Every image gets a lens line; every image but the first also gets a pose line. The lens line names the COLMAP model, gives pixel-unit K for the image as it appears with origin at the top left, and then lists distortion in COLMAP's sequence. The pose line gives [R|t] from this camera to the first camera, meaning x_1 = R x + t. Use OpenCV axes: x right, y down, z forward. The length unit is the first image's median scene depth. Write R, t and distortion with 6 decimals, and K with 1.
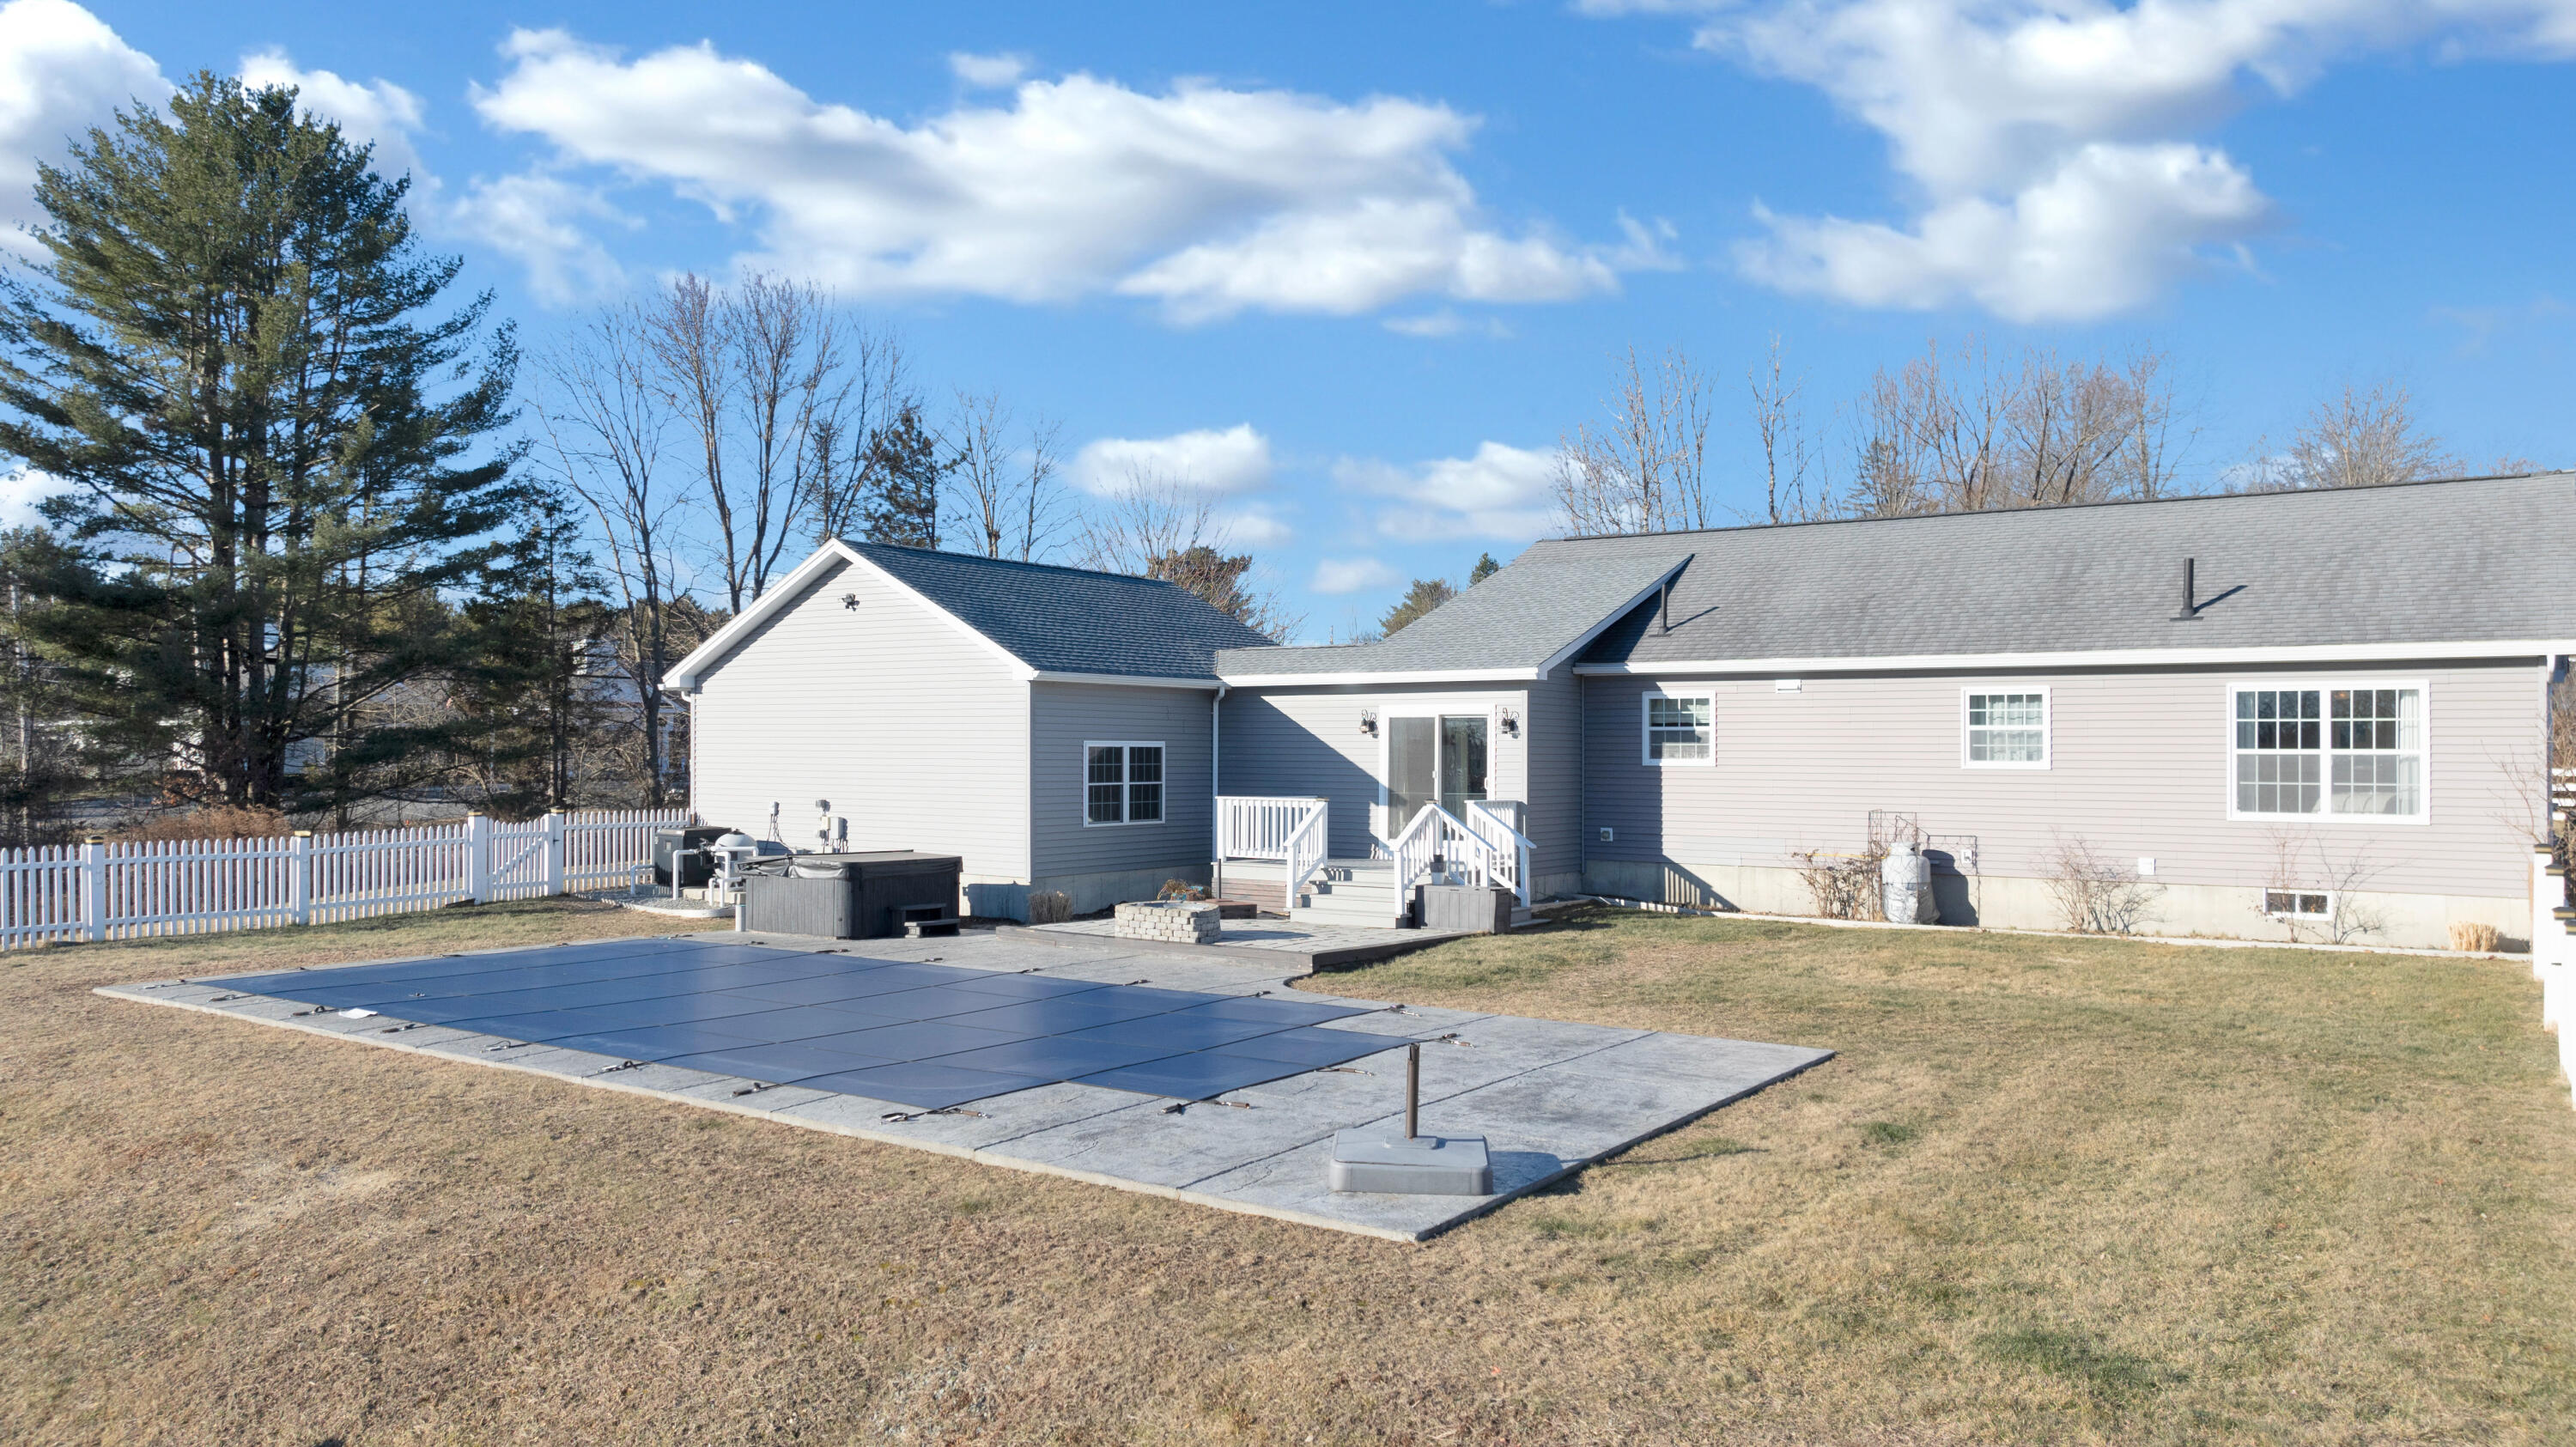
lens RADIAL K [[1798.9, 0, 1288.0], [0, 1798.9, 723.5], [0, 0, 1]] dist [-0.025711, -0.002228]
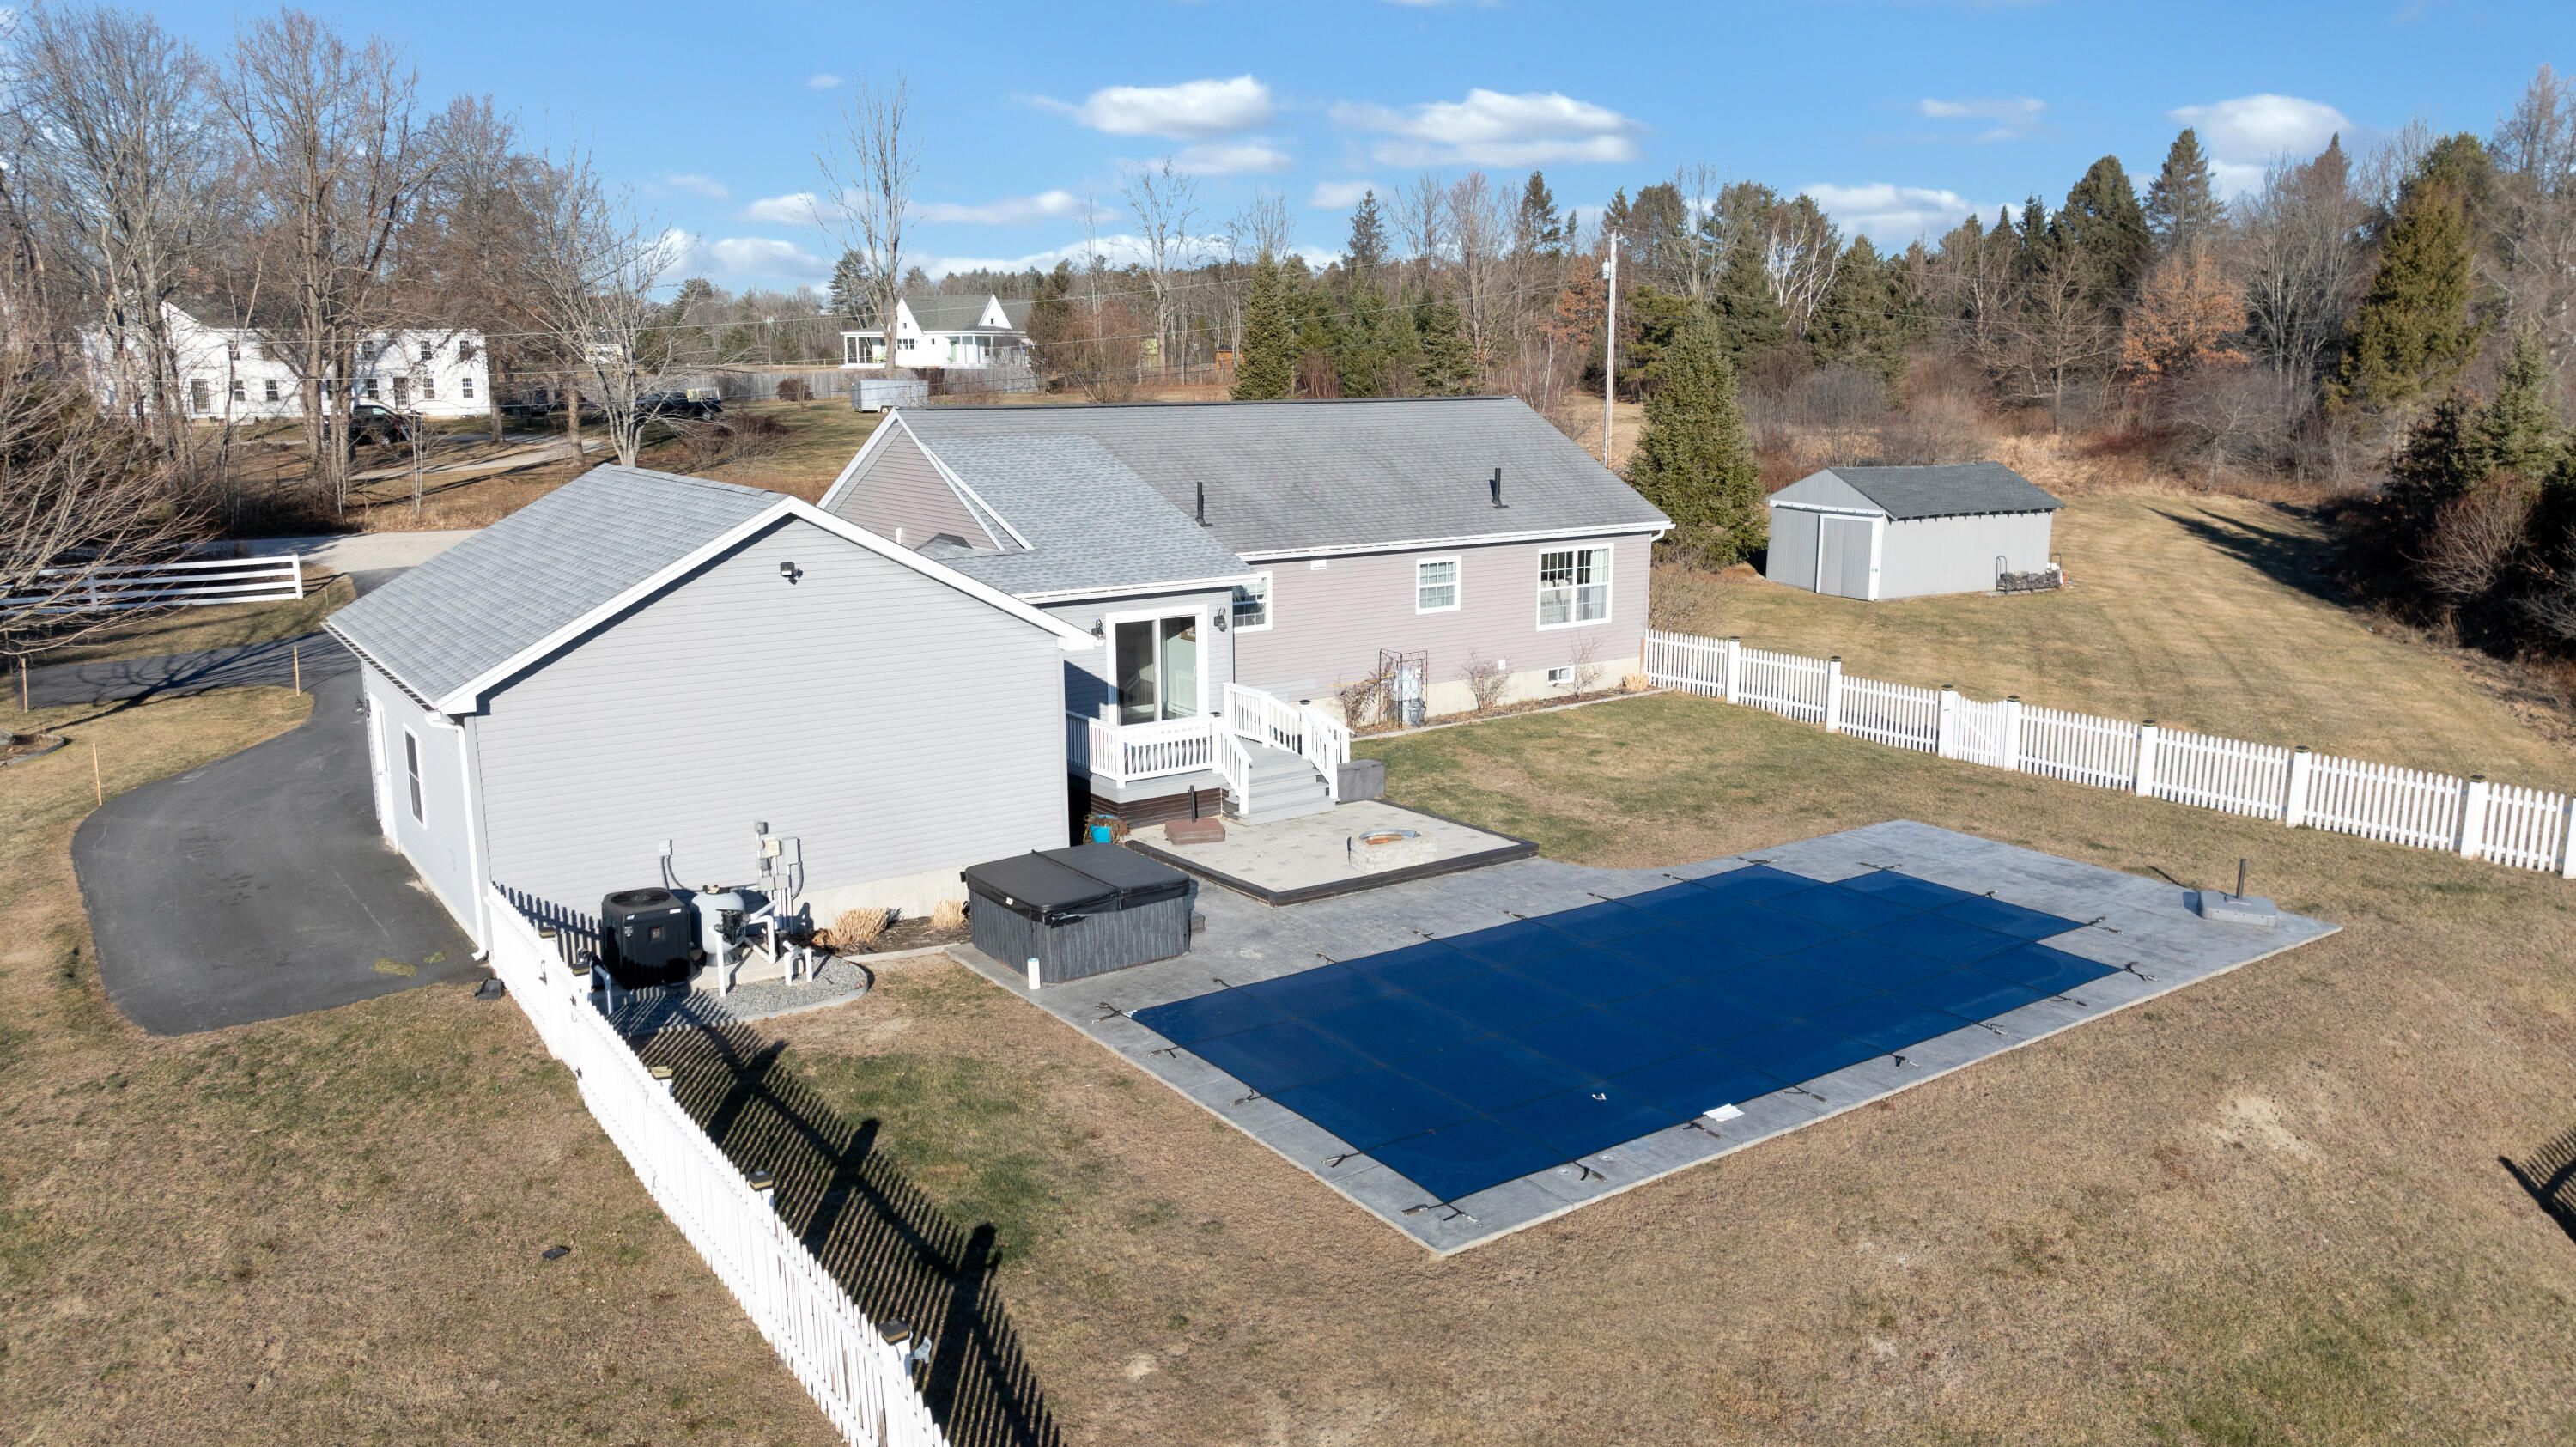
lens RADIAL K [[1798.9, 0, 1288.0], [0, 1798.9, 723.5], [0, 0, 1]] dist [-0.025711, -0.002228]
pose [[0.346059, -0.191424, 0.918477, -1.021497], [-0.010880, 0.978080, 0.207946, -0.190809], [-0.938150, -0.081955, 0.336390, 0.586685]]
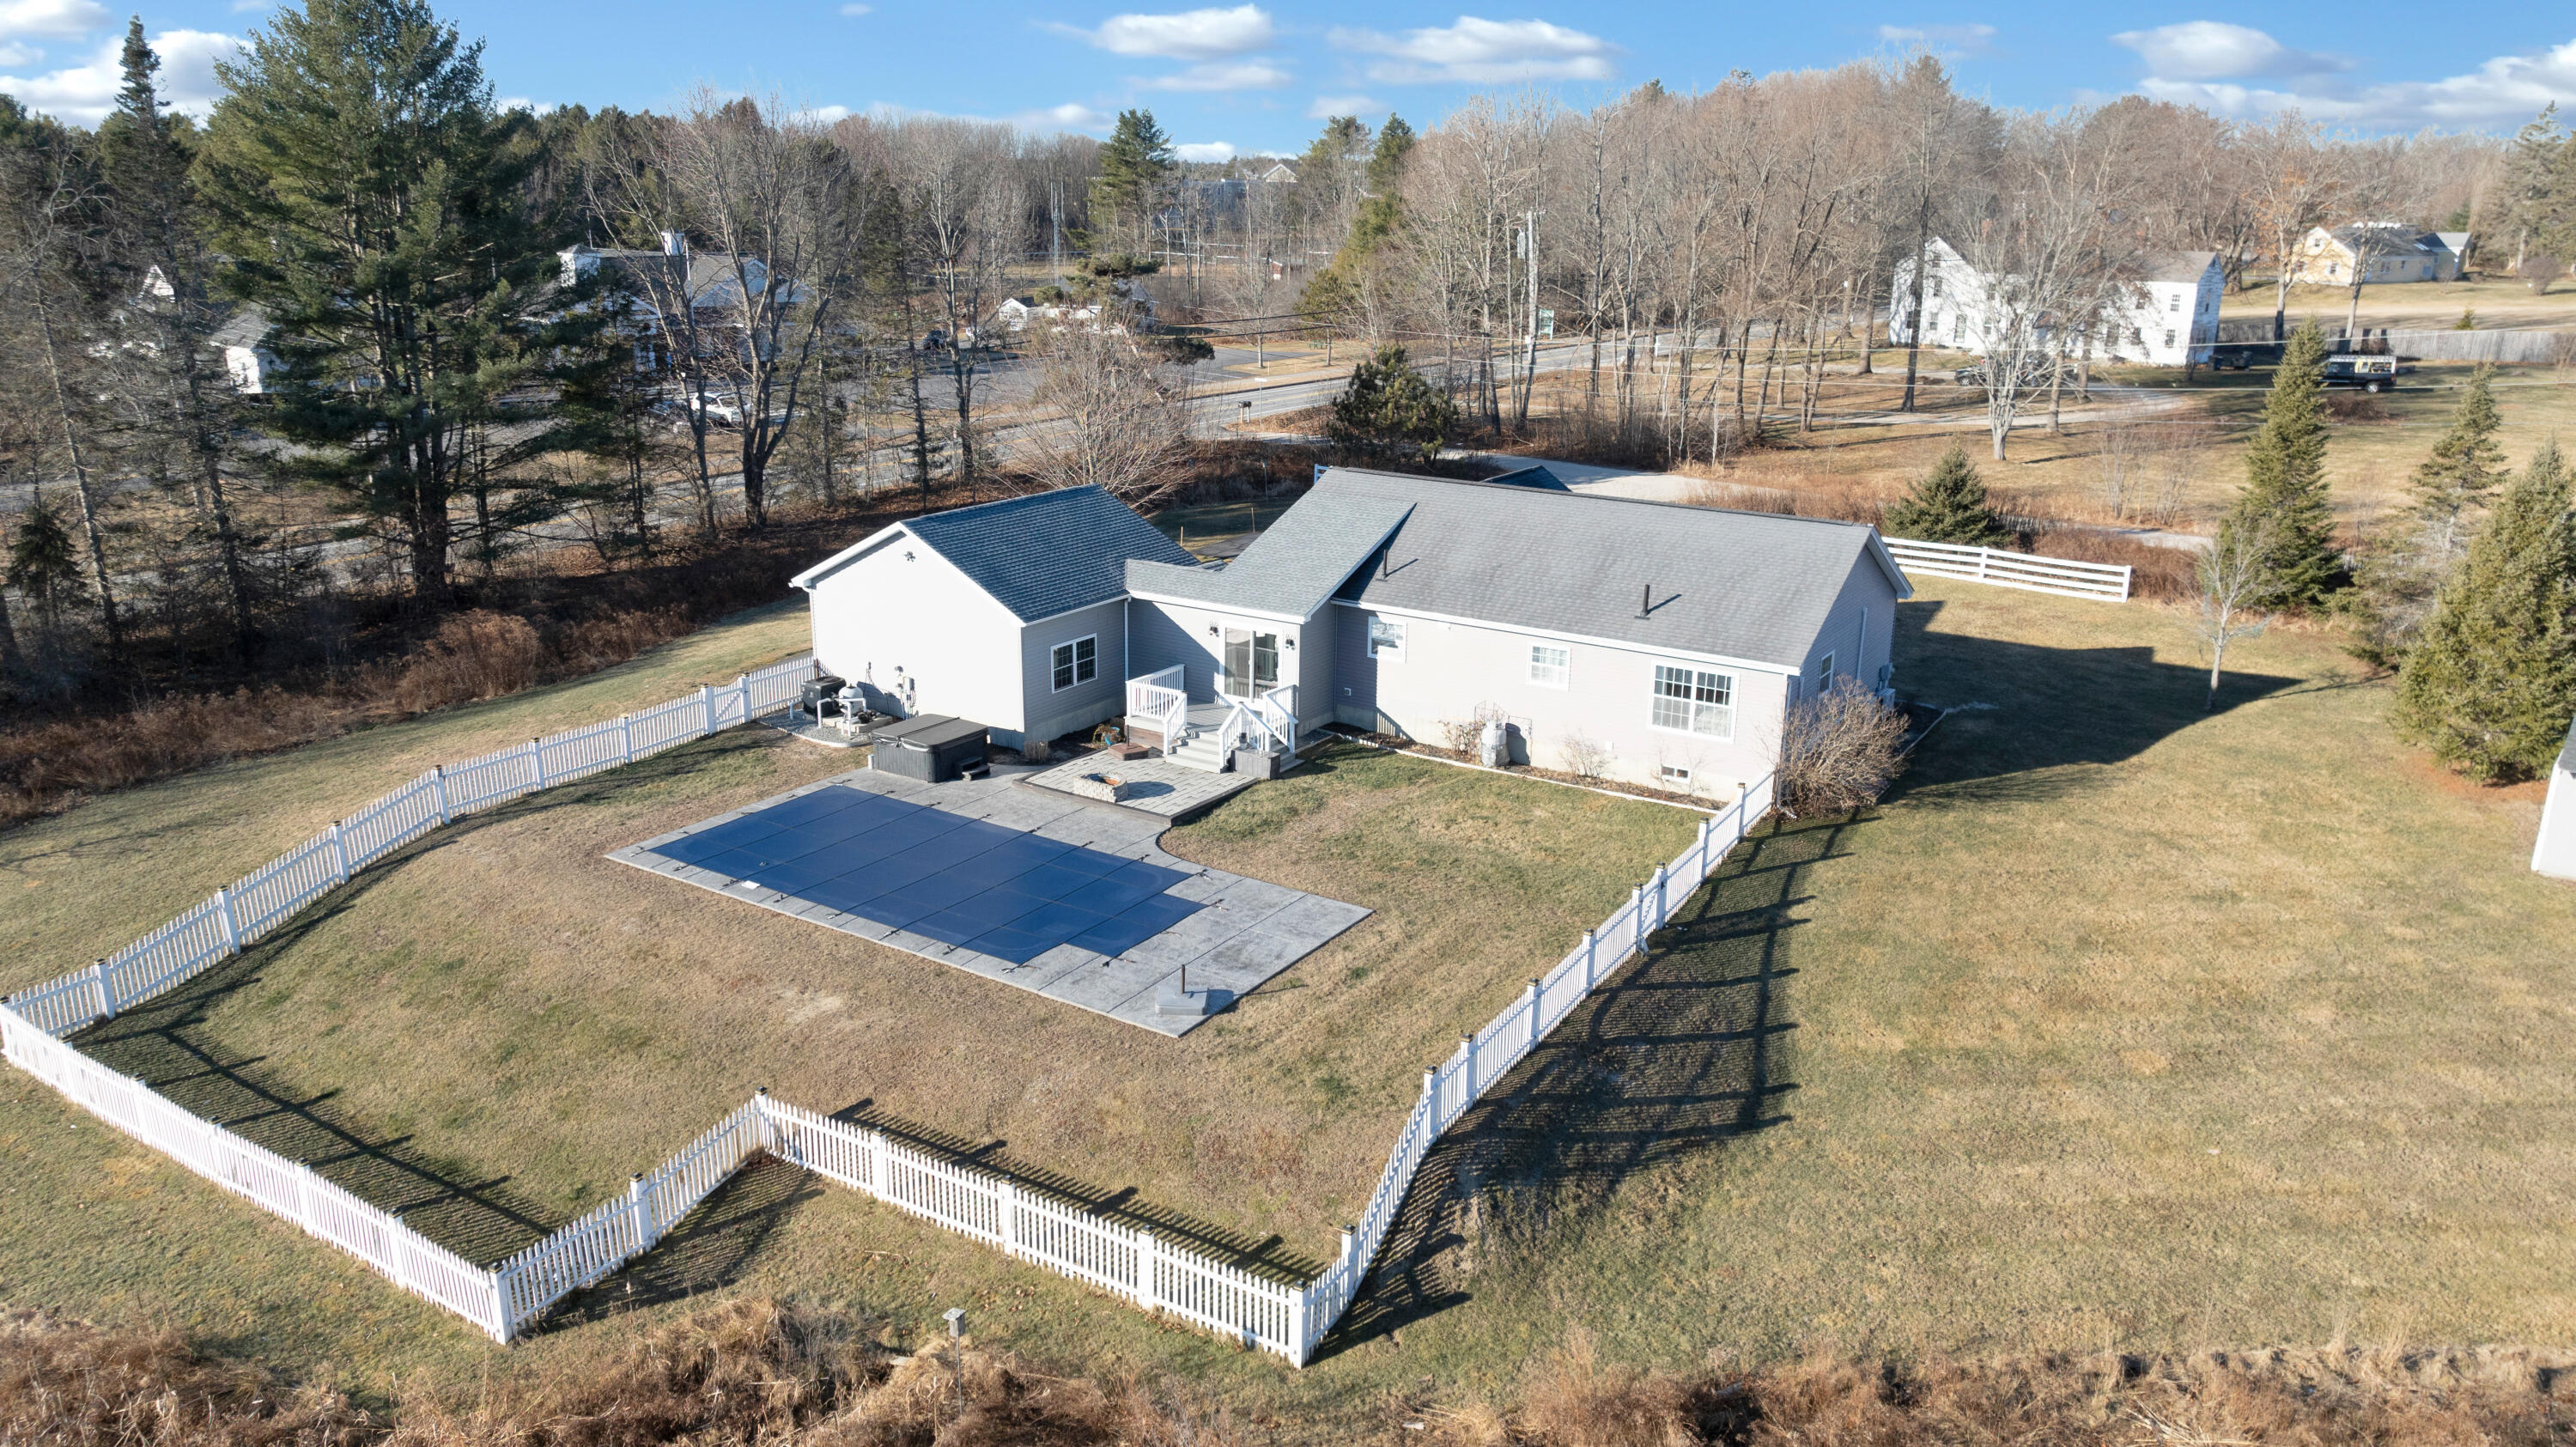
lens RADIAL K [[1787.6, 0, 1288.0], [0, 1787.6, 723.5], [0, 0, 1]] dist [0.000998, -0.089357]
pose [[0.999241, 0.000003, 0.038959, 0.055048], [-0.011605, 0.954625, 0.297585, -0.477935], [-0.037190, -0.297811, 0.953900, -0.762936]]
